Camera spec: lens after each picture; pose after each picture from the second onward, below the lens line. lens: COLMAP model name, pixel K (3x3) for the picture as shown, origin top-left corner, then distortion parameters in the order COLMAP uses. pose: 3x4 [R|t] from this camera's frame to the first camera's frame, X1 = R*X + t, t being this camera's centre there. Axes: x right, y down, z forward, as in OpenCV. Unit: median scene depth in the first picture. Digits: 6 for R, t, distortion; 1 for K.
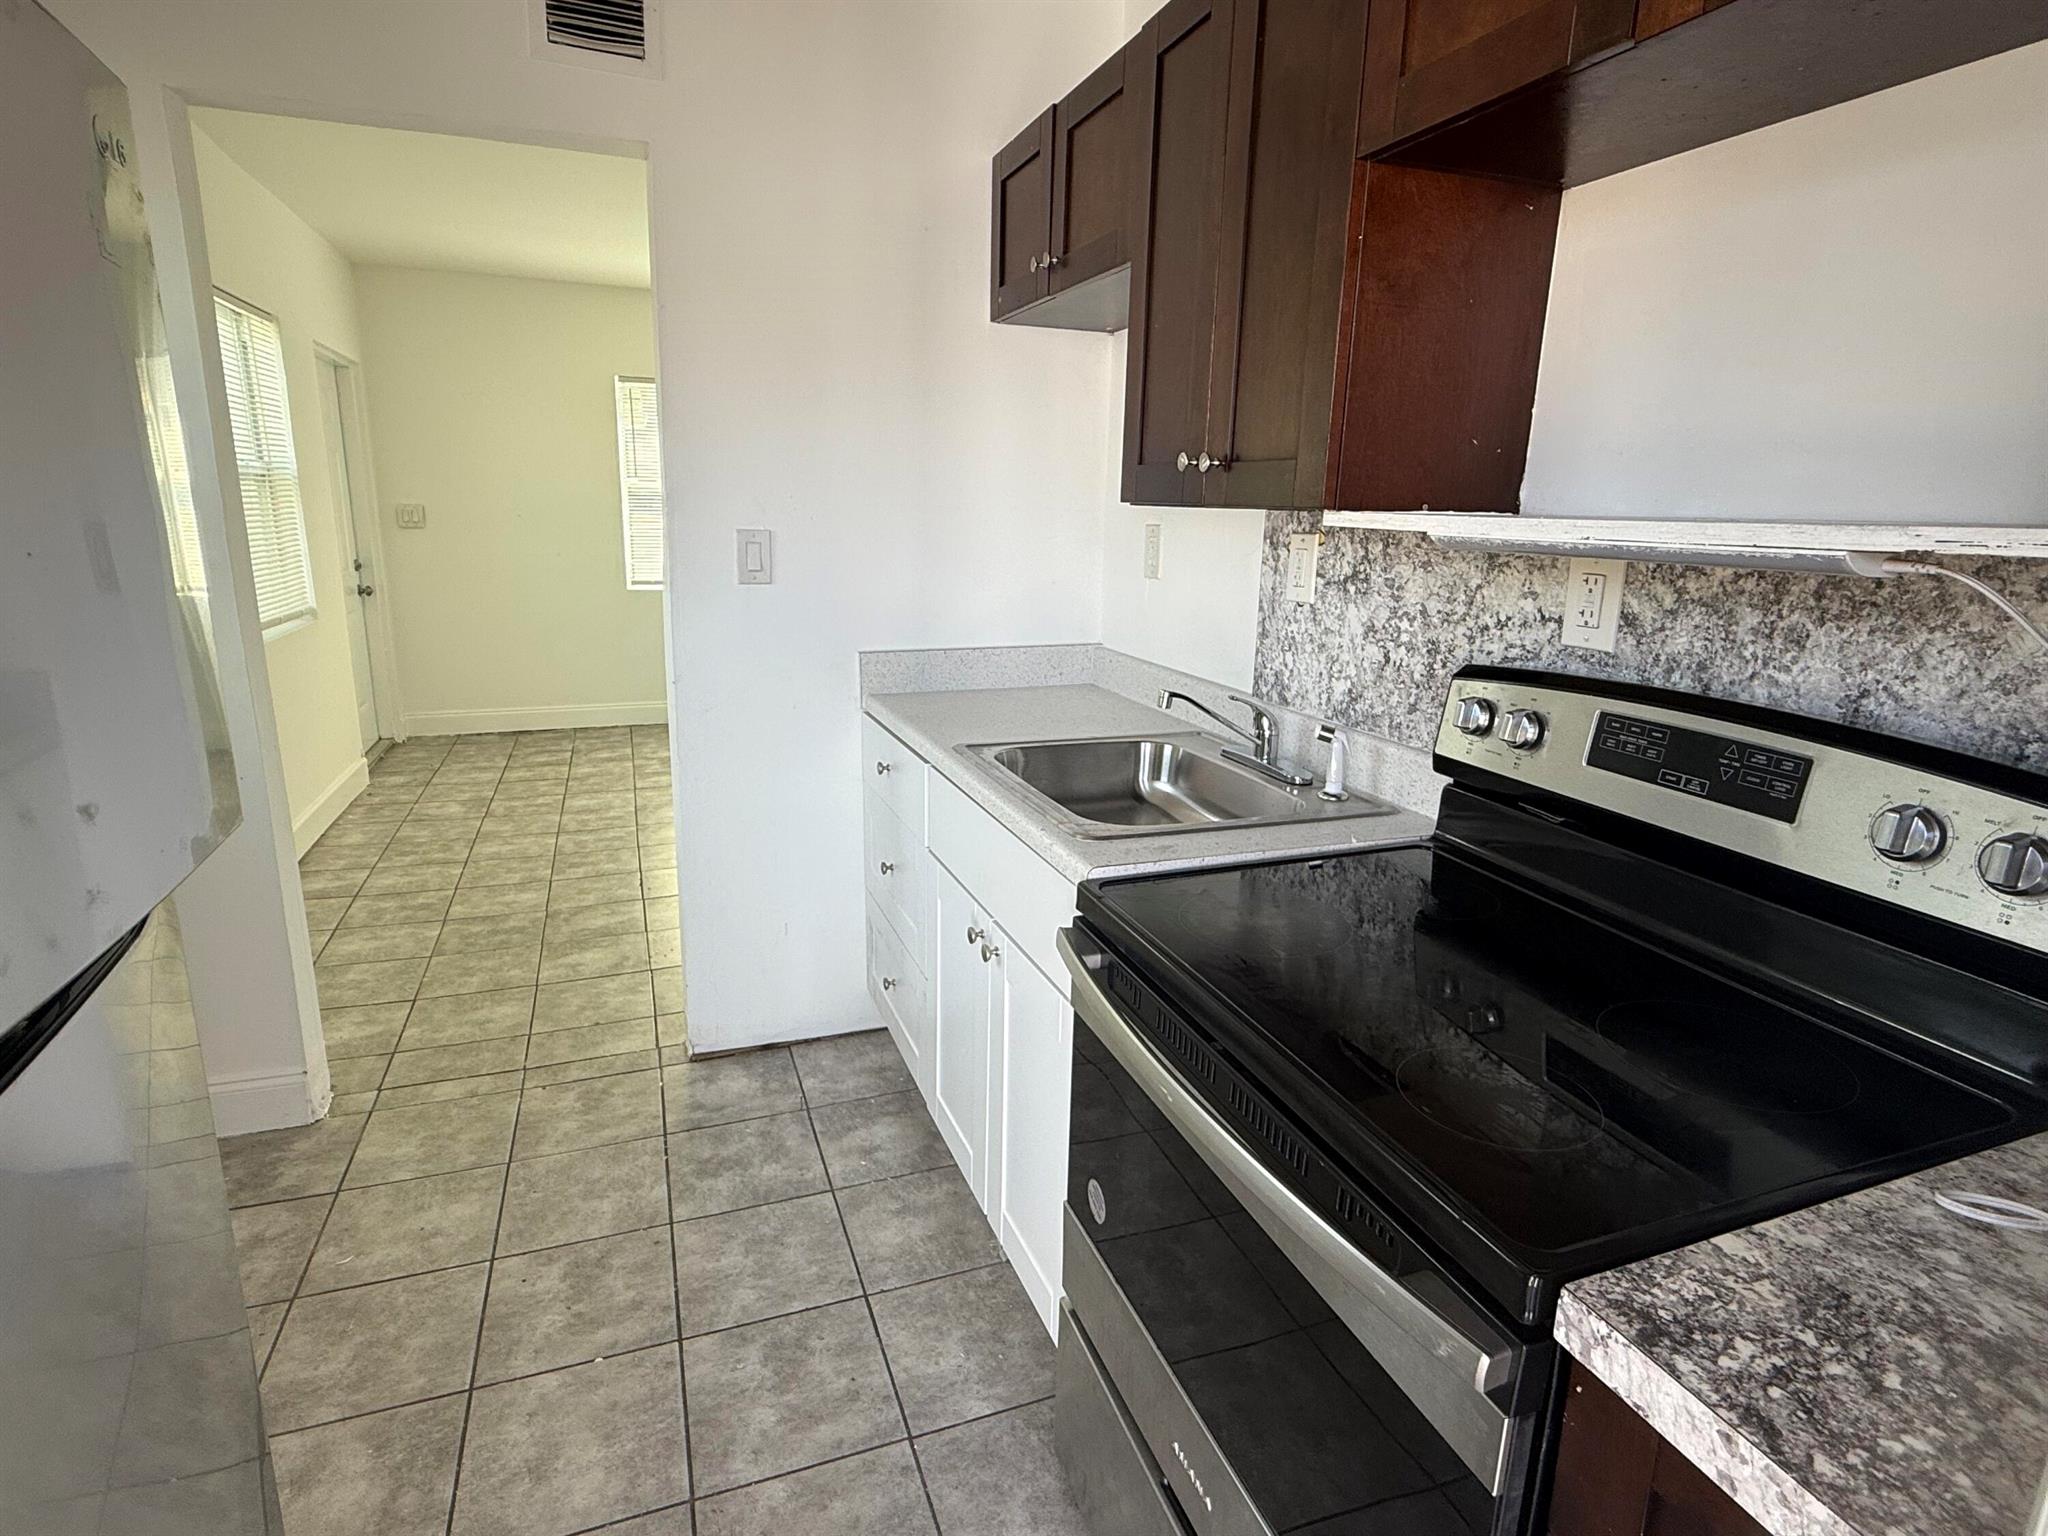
lens RADIAL K [[1069.9, 0, 1024.2], [0, 1069.9, 771.1], [0, 0, 1]] dist [-0.004685, -0.000558]
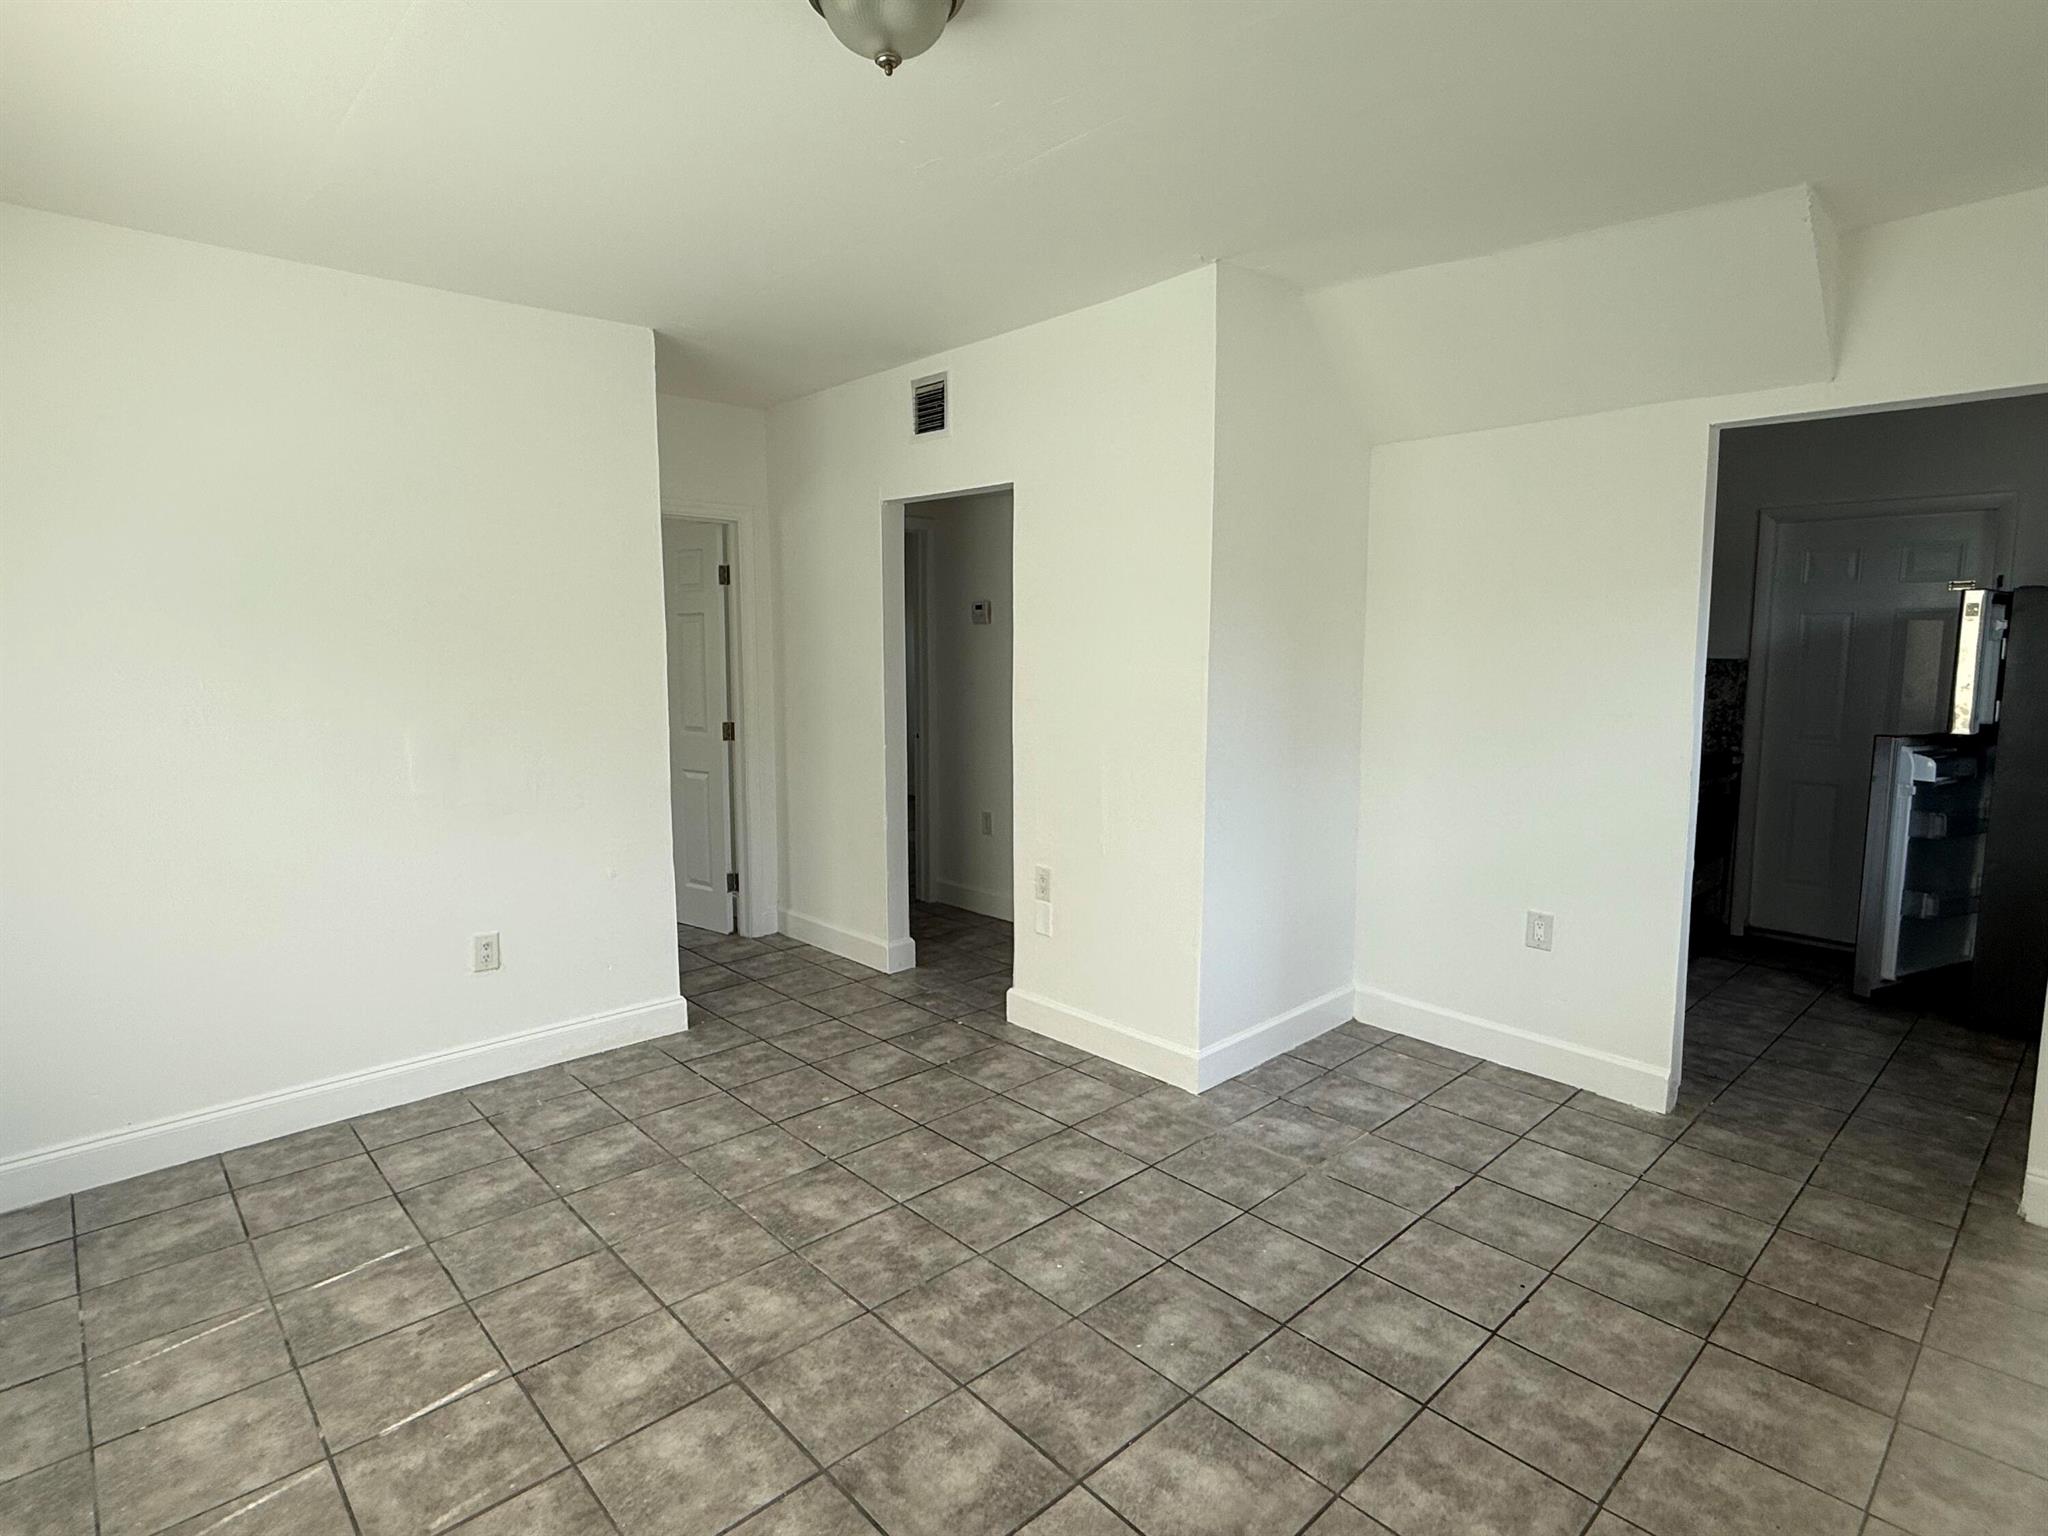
lens RADIAL K [[1069.9, 0, 1016.6], [0, 1069.9, 752.2], [0, 0, 1]] dist [-0.004685, -0.000558]
pose [[-0.381593, -0.055601, 0.922657, -0.930415], [0.270474, 0.947782, 0.168978, -0.437800], [-0.883872, 0.314036, -0.346628, 1.613366]]
